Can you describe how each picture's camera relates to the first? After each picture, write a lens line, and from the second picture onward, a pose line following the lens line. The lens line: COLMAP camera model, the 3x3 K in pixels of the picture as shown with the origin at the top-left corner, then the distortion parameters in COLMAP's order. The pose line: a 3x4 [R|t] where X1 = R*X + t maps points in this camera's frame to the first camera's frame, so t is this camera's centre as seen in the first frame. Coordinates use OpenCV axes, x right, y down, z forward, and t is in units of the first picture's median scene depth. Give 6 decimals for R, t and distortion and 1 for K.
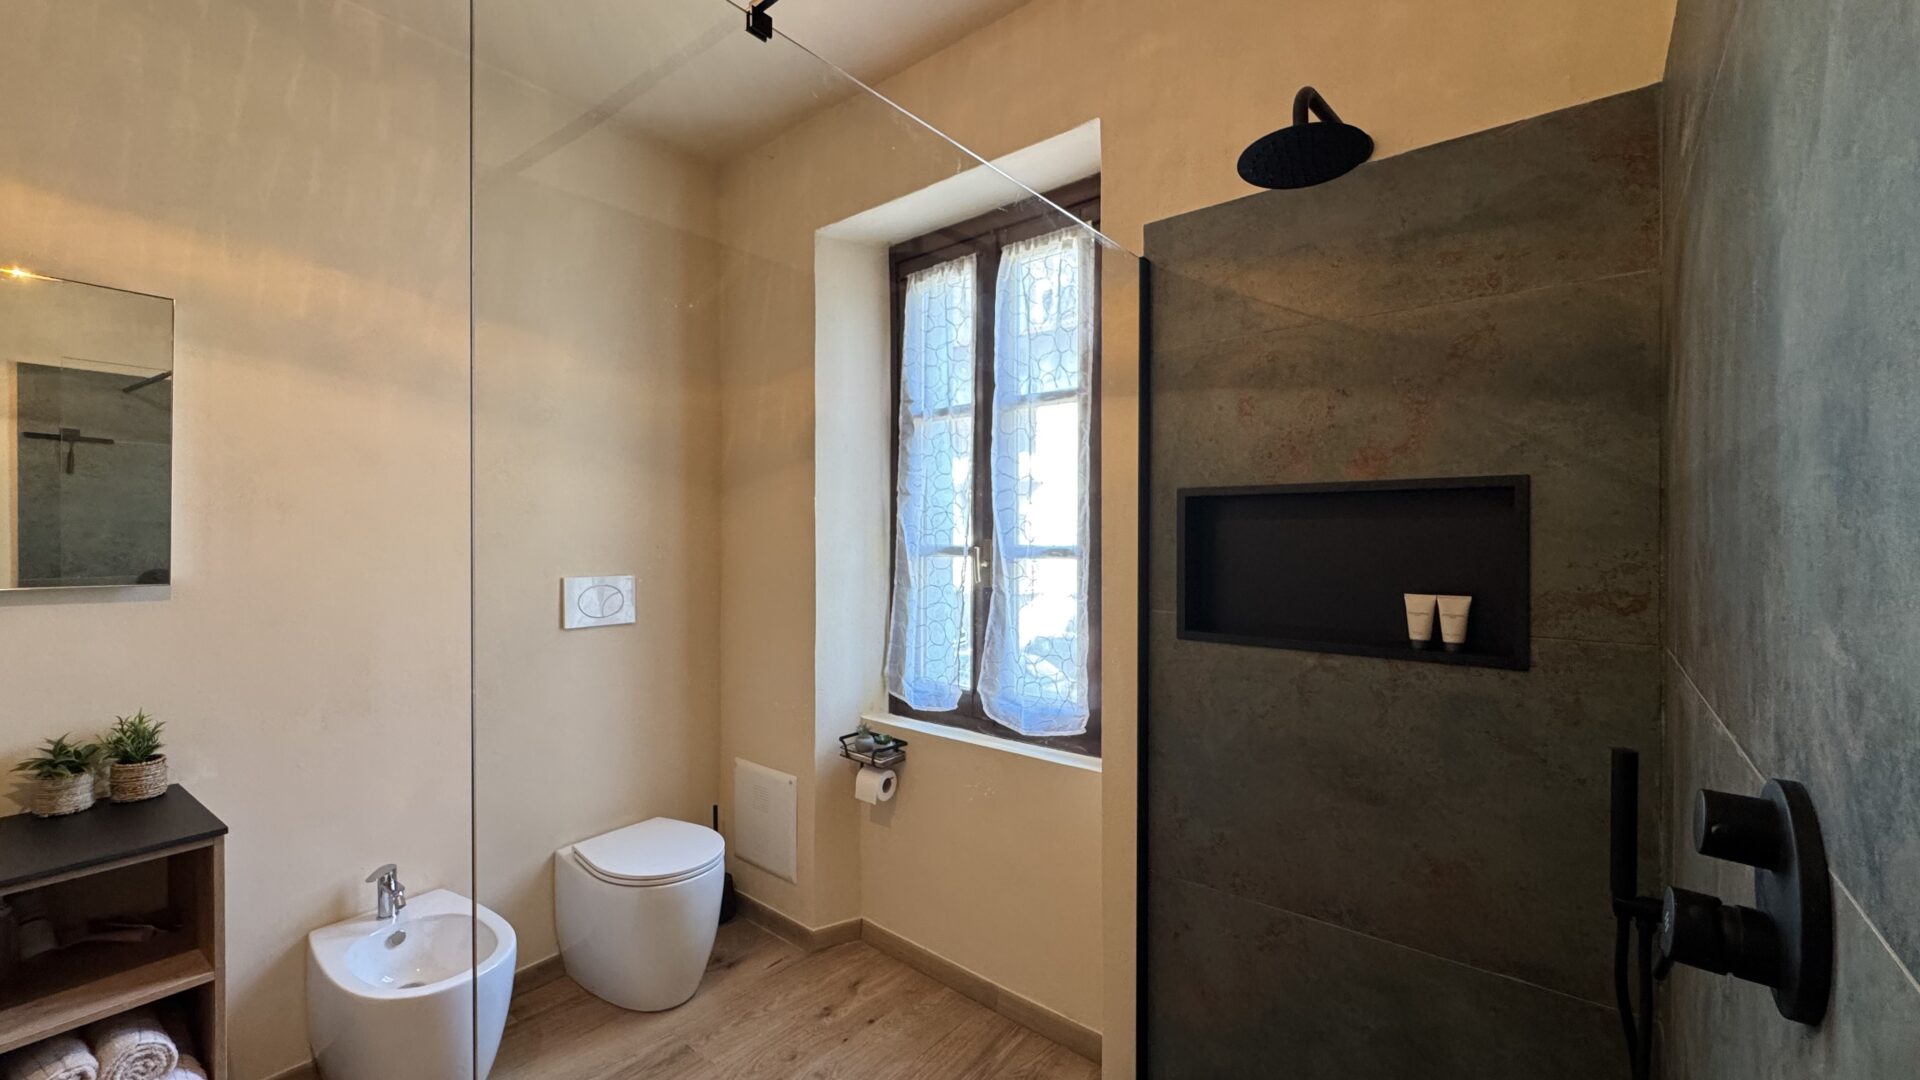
lens RADIAL K [[761.9, 0, 960.0], [0, 761.9, 540.0], [0, 0, 1]] dist [-0.007364, -0.000128]
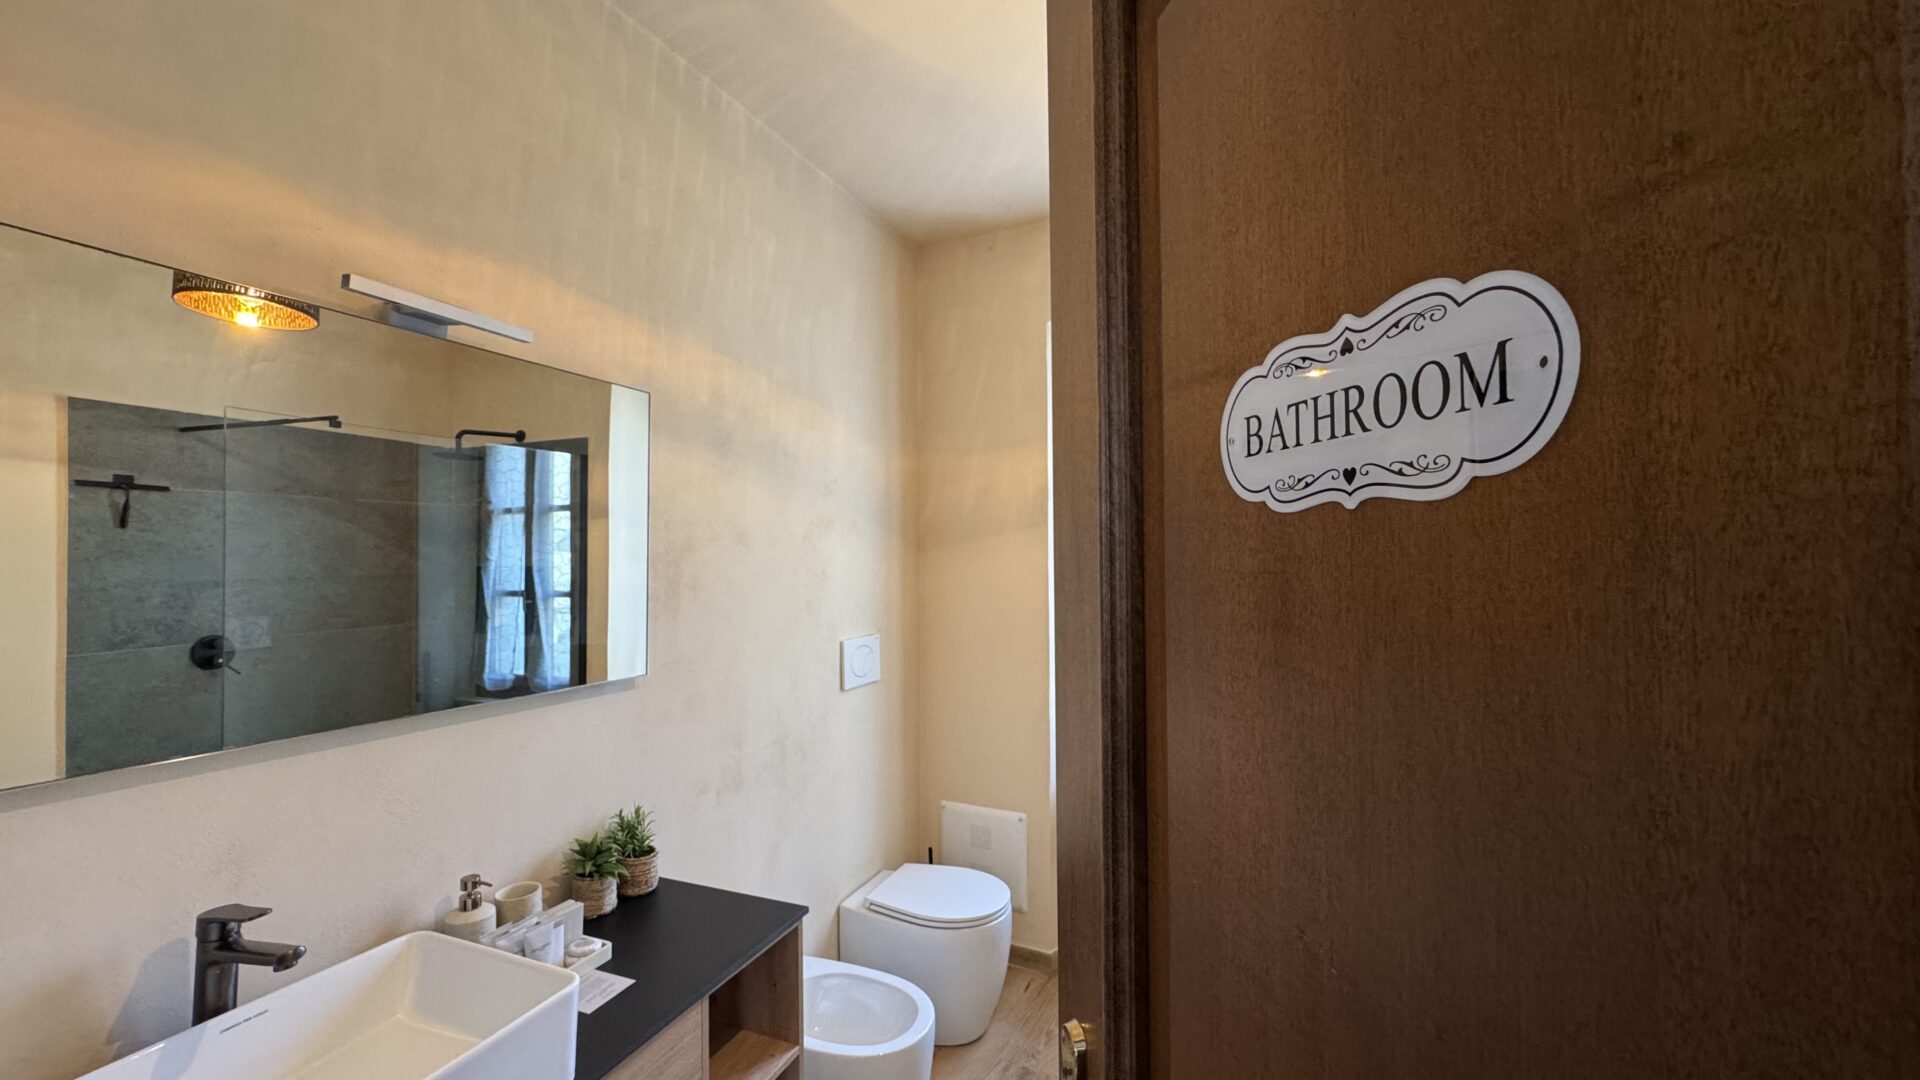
lens RADIAL K [[761.9, 0, 960.0], [0, 761.9, 540.0], [0, 0, 1]] dist [-0.007364, -0.000128]
pose [[0.975180, -0.002229, 0.221404, -0.462074], [0.006747, 0.999784, -0.019652, -0.052306], [-0.221312, 0.020658, 0.974984, -0.046124]]
